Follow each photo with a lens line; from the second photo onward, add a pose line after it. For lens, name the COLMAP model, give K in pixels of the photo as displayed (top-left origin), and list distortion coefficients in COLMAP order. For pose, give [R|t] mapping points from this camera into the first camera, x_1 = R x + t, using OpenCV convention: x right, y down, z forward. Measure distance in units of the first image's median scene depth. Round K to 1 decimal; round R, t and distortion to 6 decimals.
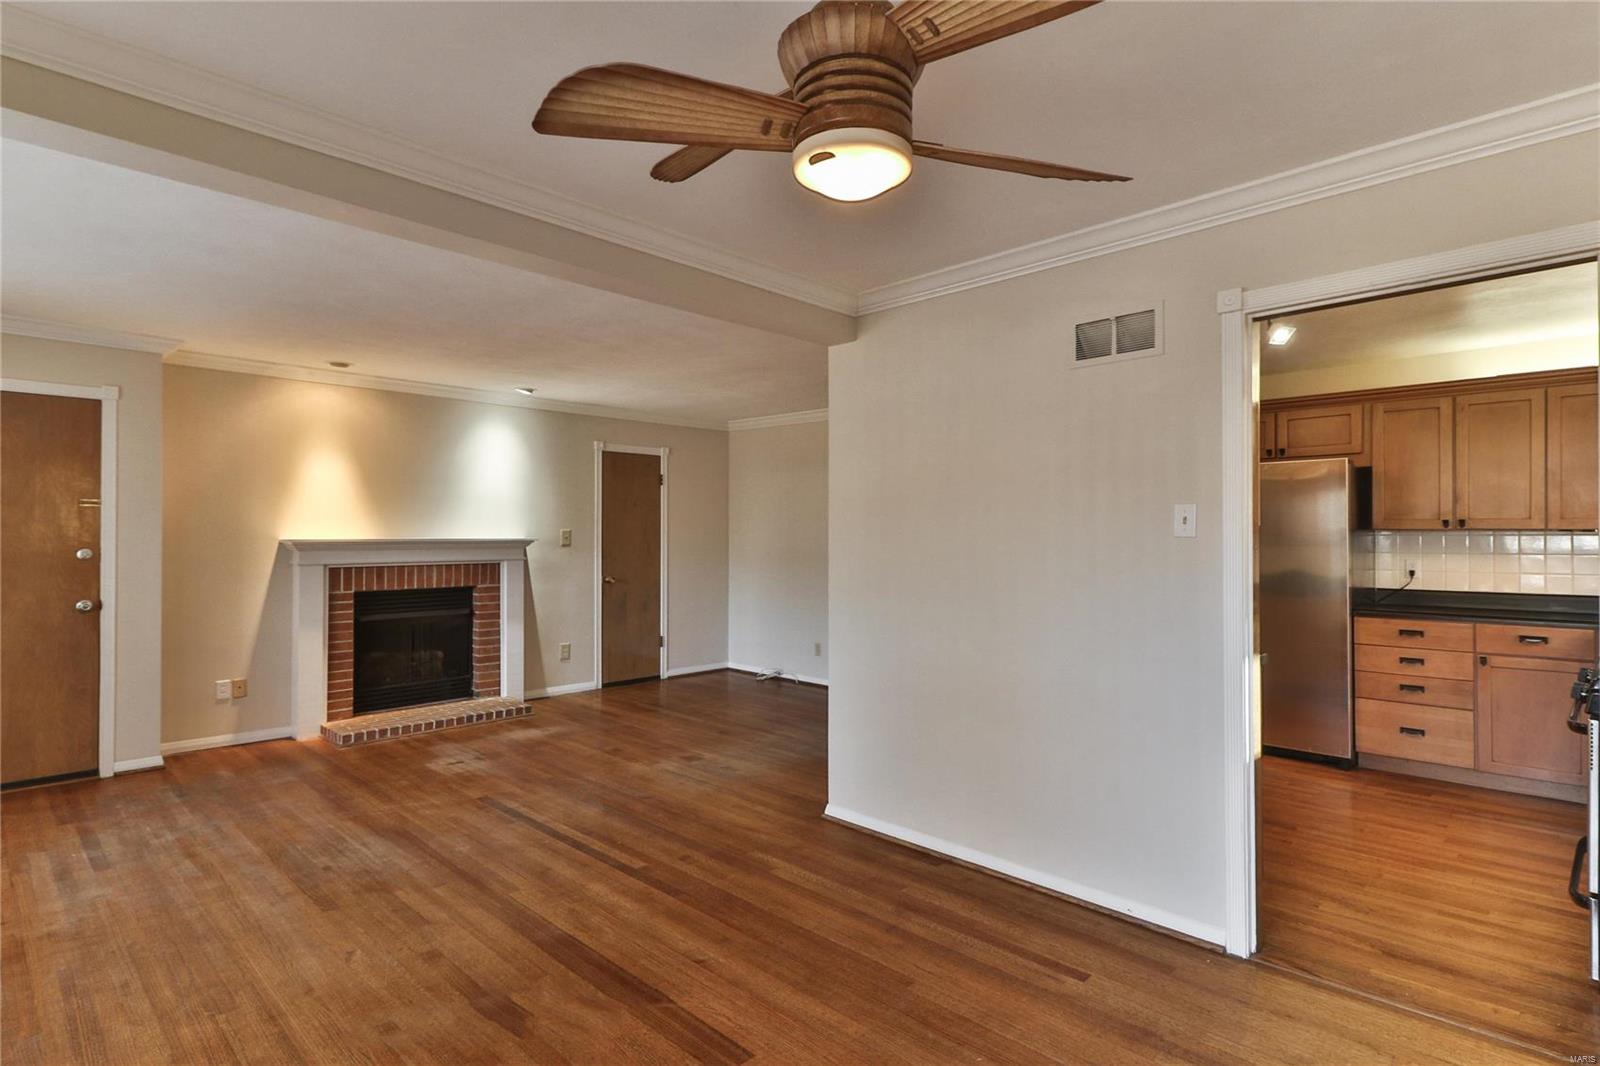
lens RADIAL K [[826.1, 0, 826.1], [0, 826.1, 531.7], [0, 0, 1]] dist [0.027786, -0.015294]
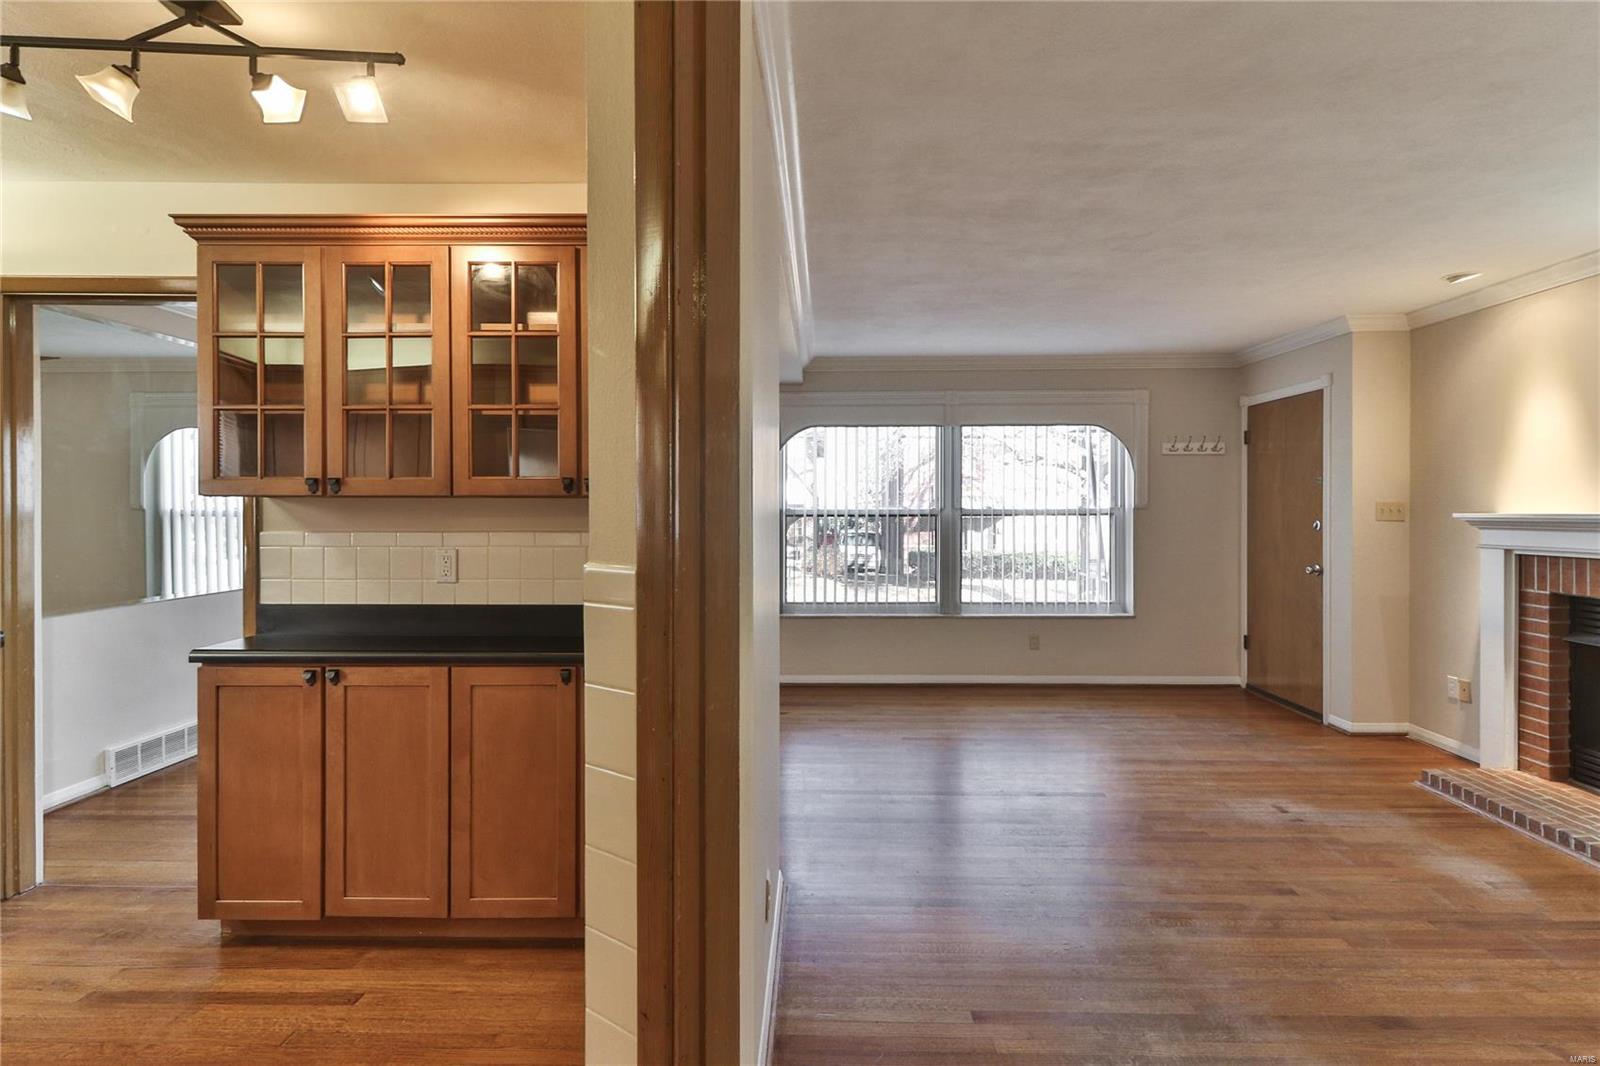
lens RADIAL K [[826.1, 0, 800.1], [0, 826.1, 516.2], [0, 0, 1]] dist [0.027786, -0.015294]
pose [[-0.747364, 0.004205, -0.664402, 0.339130], [0.001069, 0.999986, 0.005125, 0.006312], [0.664414, 0.003120, -0.747358, 1.124302]]
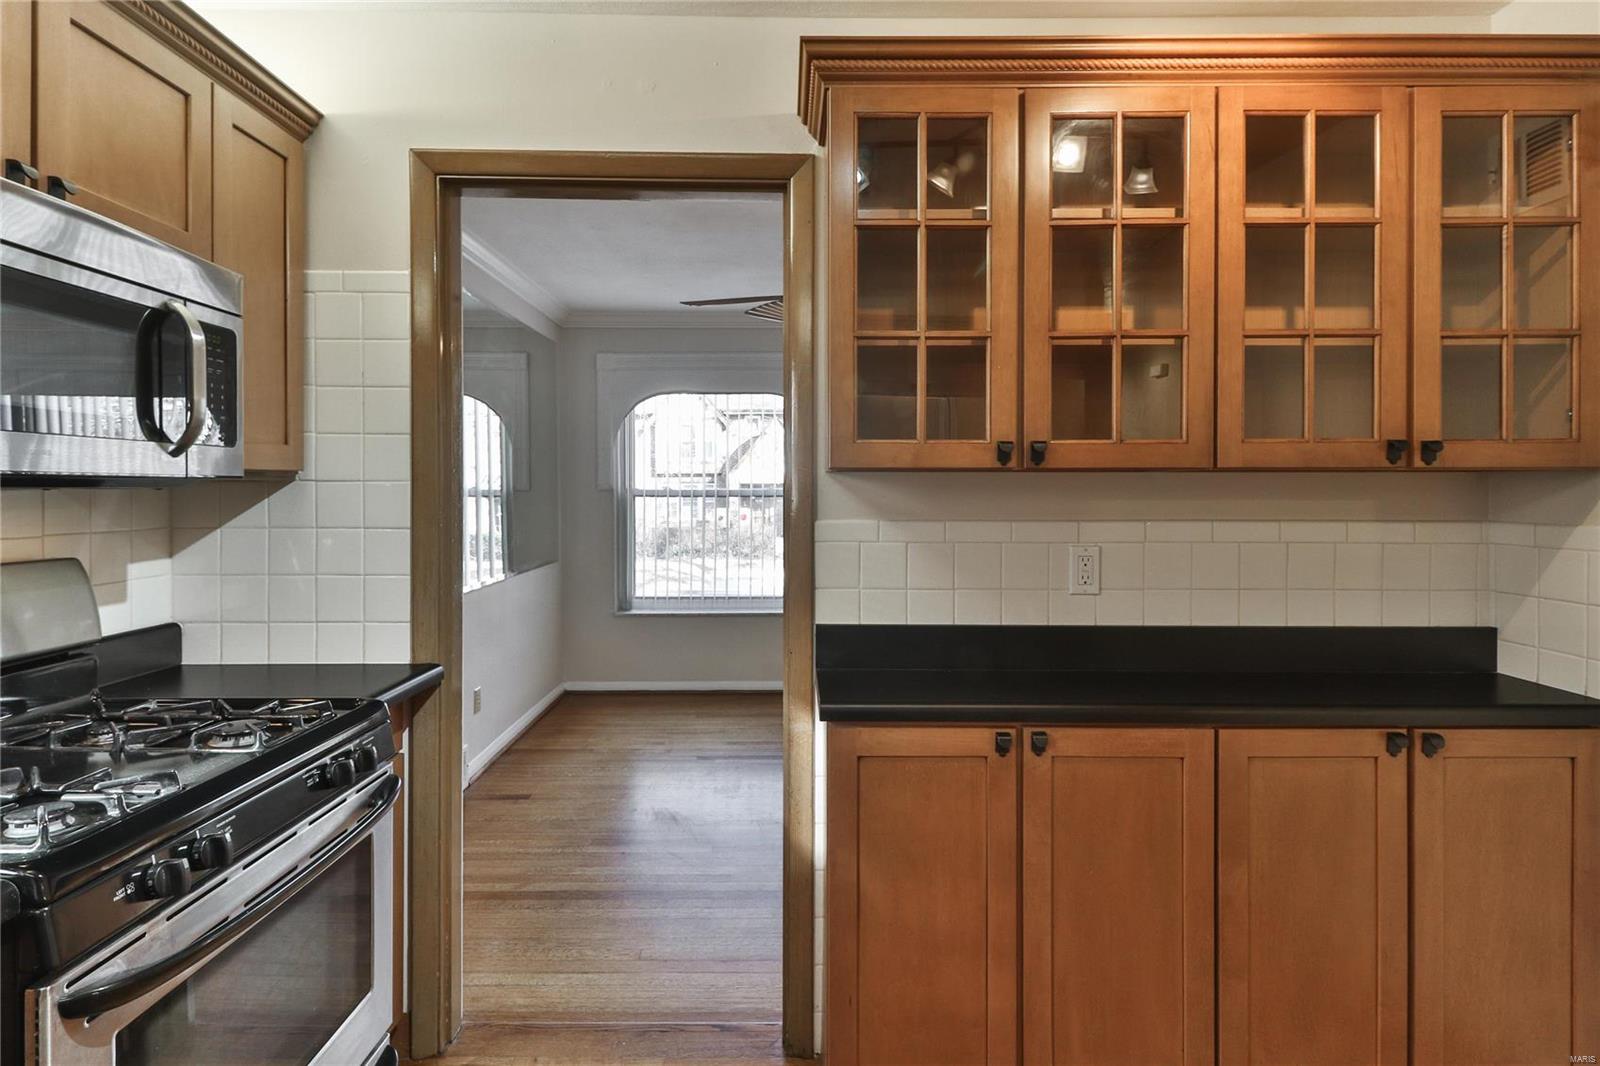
lens RADIAL K [[826.1, 0, 815.0], [0, 826.1, 497.1], [0, 0, 1]] dist [0.027786, -0.015294]
pose [[-0.735367, 0.006946, -0.677633, 0.500010], [0.001711, 0.999963, 0.008393, 0.004776], [0.677666, 0.005013, -0.735352, 0.754260]]
